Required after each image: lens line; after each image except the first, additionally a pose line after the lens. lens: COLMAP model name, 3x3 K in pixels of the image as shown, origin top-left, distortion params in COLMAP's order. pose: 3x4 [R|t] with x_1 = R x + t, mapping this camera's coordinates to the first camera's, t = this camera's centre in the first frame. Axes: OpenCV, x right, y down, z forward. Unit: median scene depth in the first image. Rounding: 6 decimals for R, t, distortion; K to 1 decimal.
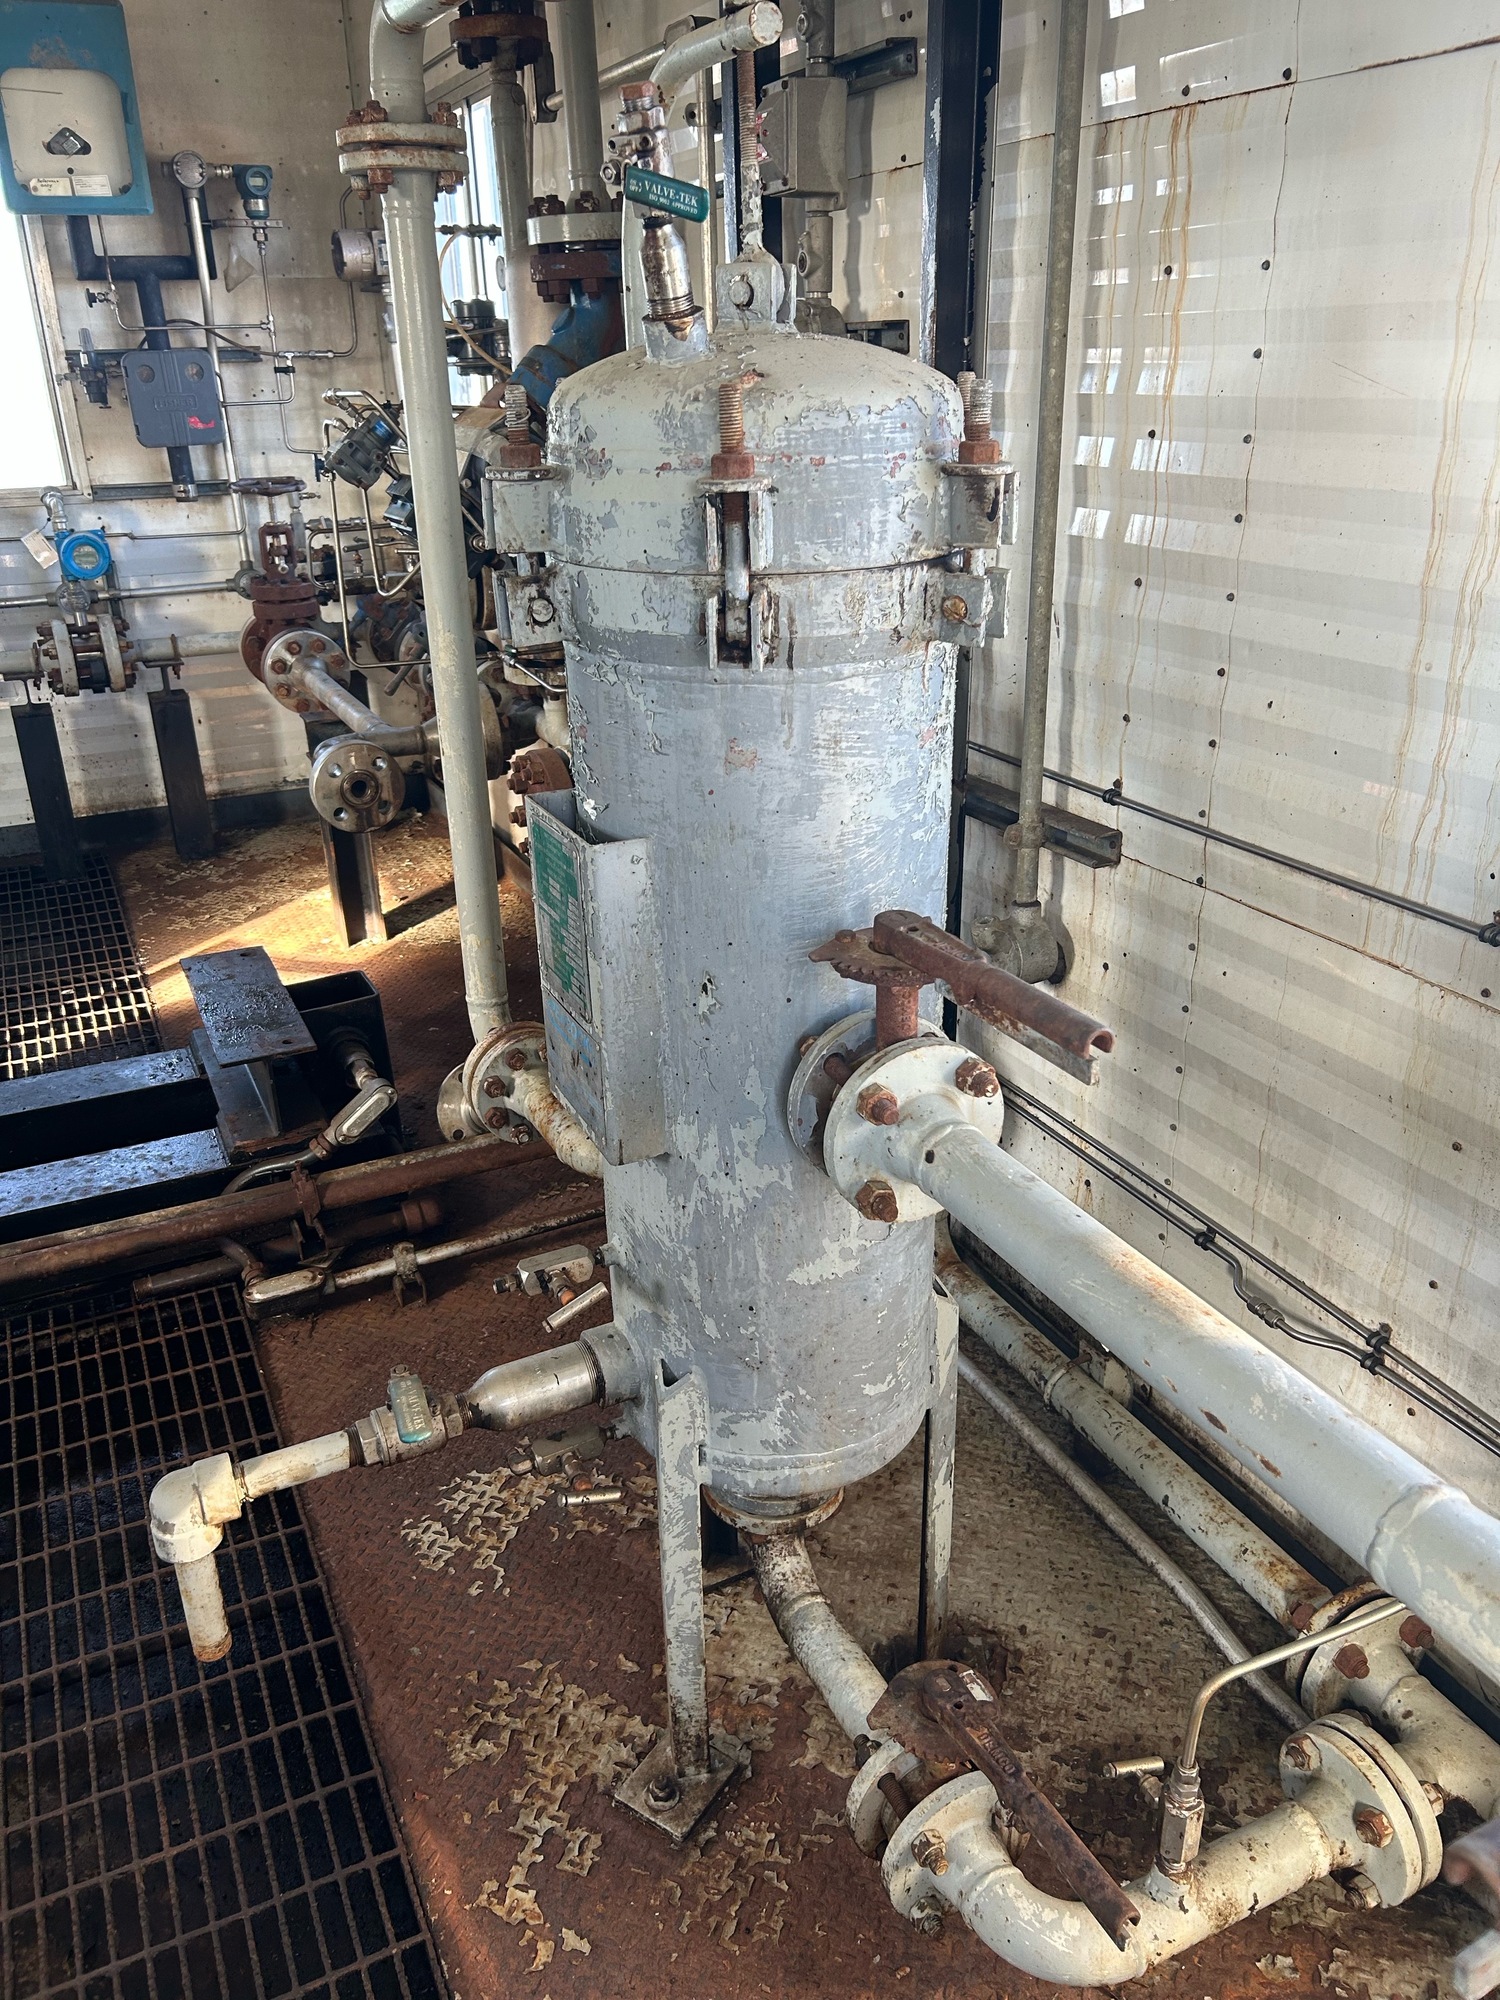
lens RADIAL K [[1528.4, 0, 744.2], [0, 1528.4, 1004.1], [0, 0, 1]] dist [0.026390, -0.029689]
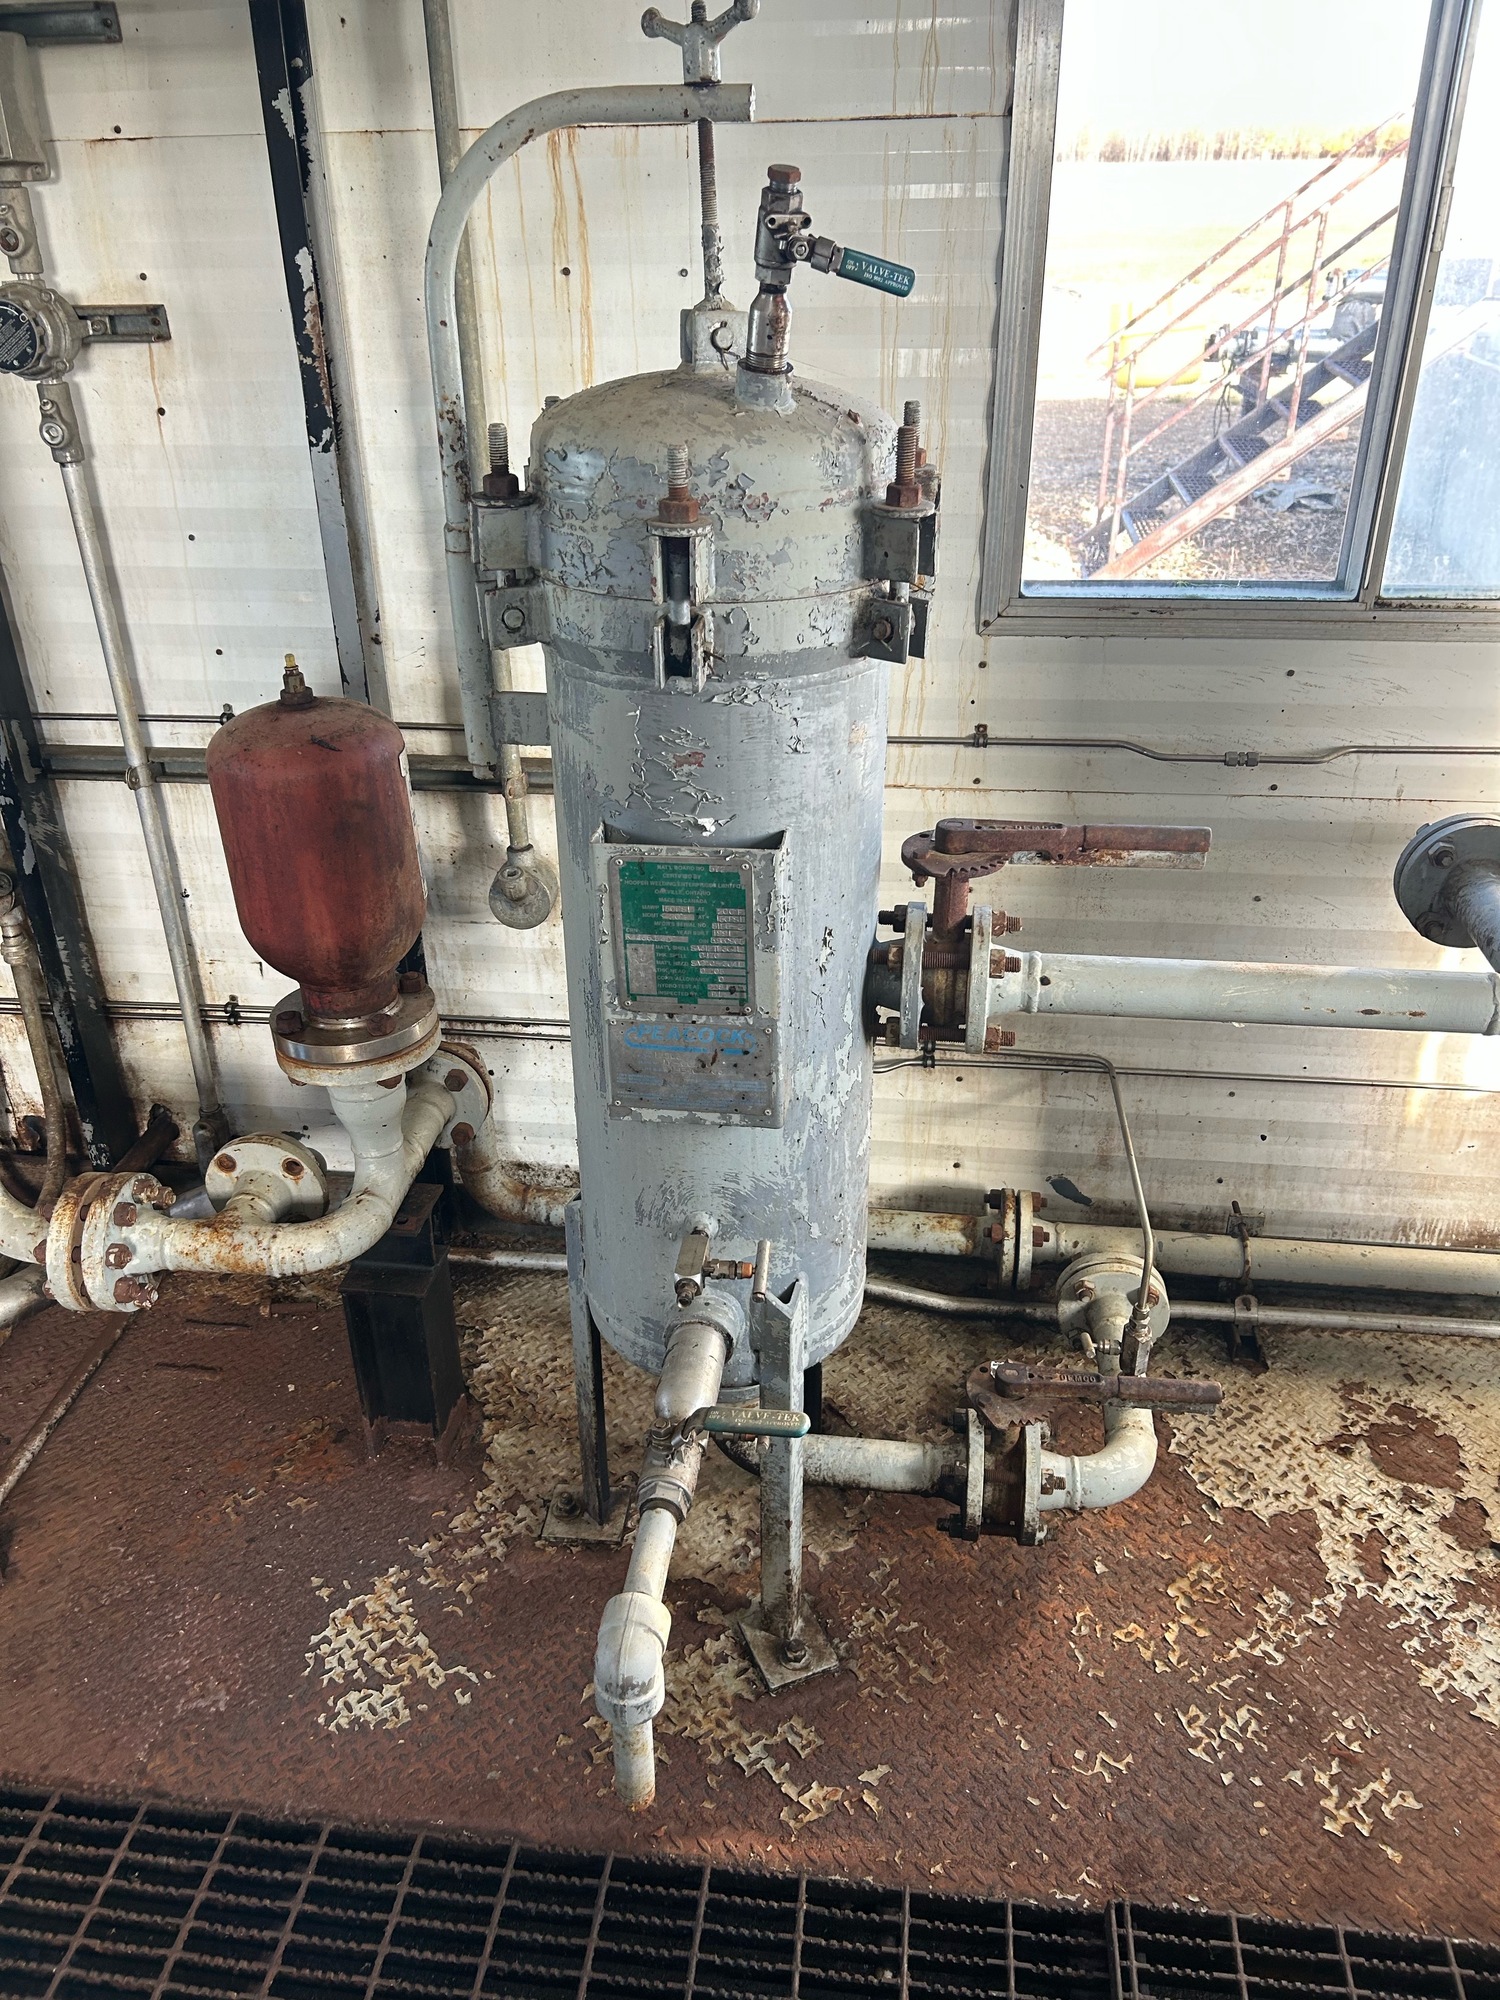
lens RADIAL K [[1528.4, 0, 746.6], [0, 1528.4, 1003.6], [0, 0, 1]] dist [0.026390, -0.029689]
pose [[0.536188, -0.379934, 0.753759, -0.749063], [0.332643, 0.915820, 0.224995, -0.195645], [-0.775790, 0.130093, 0.617434, 0.265673]]
